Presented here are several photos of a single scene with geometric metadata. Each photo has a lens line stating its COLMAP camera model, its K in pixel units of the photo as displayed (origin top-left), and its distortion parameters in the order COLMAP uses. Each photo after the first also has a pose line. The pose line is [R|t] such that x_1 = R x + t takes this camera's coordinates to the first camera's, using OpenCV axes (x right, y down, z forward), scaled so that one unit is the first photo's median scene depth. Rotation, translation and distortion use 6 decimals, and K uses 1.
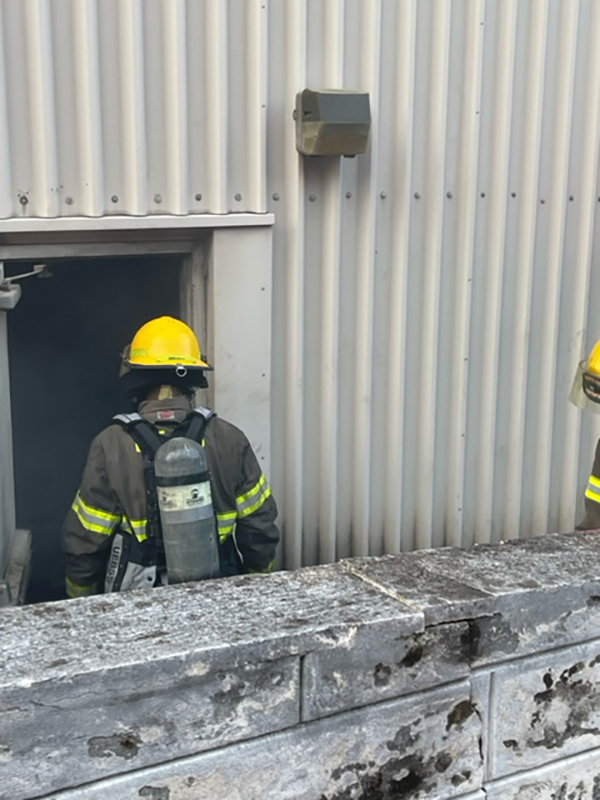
lens RADIAL K [[1090.1, 0, 301.2], [0, 1090.1, 399.9], [0, 0, 1]] dist [0.056792, 0.000000]
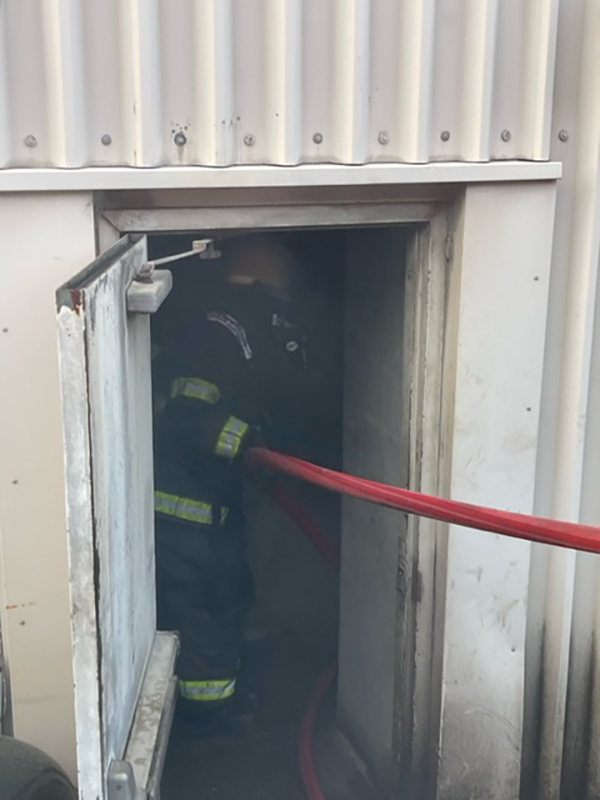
lens RADIAL K [[1090.1, 0, 299.0], [0, 1090.1, 400.2], [0, 0, 1]] dist [0.056792, 0.000000]
pose [[0.986662, 0.038217, -0.158233, -0.073331], [-0.032507, 0.998729, 0.038517, -0.053630], [0.159504, -0.032860, 0.986650, 0.355802]]
